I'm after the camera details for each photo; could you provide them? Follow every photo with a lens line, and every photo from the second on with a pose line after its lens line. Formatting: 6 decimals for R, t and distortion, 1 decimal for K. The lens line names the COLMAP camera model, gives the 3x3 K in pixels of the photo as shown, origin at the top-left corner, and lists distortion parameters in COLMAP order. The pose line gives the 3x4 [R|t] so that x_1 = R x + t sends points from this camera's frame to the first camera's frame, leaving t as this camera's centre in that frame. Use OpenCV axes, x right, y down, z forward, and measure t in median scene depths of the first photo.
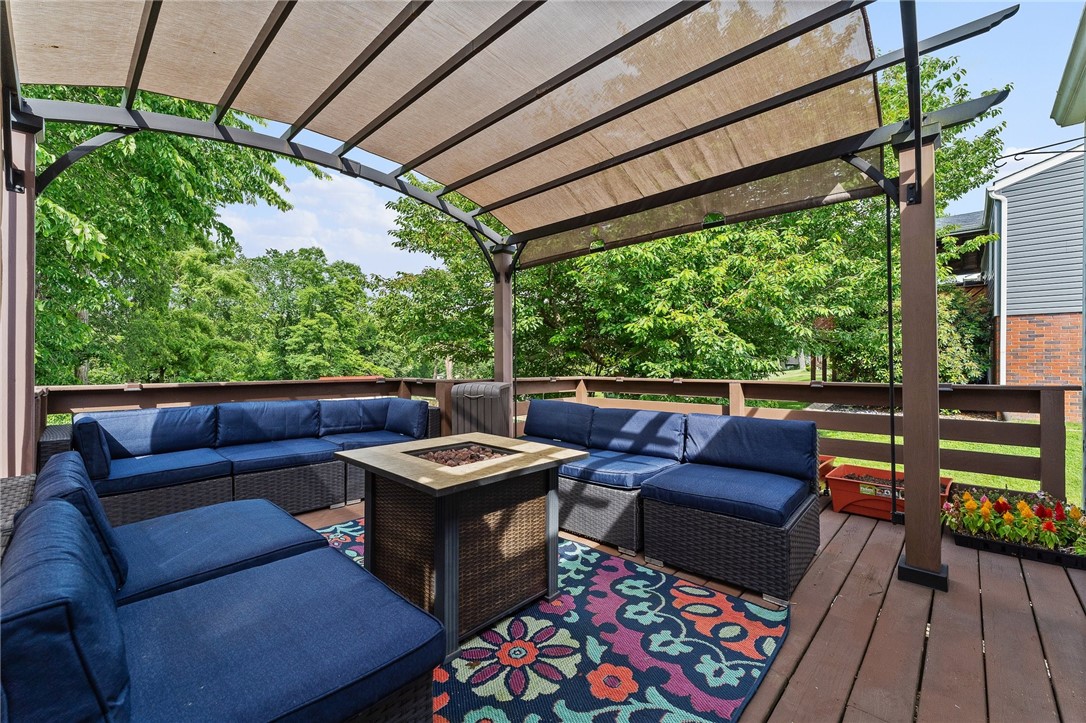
lens RADIAL K [[441.3, 0, 542.4], [0, 441.3, 359.7], [0, 0, 1]] dist [0.000637, 0.000488]
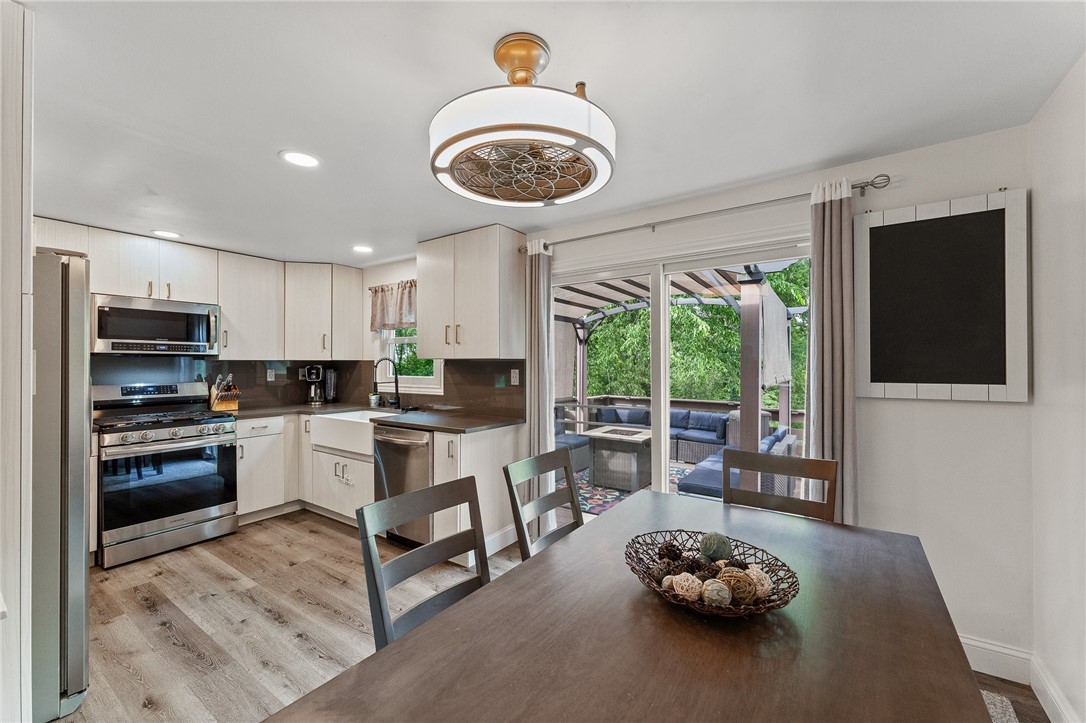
lens RADIAL K [[441.3, 0, 539.7], [0, 441.3, 361.4], [0, 0, 1]] dist [0.000637, 0.000488]
pose [[0.151275, -0.007668, -0.988462, 2.937380], [0.006926, 0.999954, -0.006698, -0.262615], [0.988467, -0.005833, 0.151321, 0.085346]]
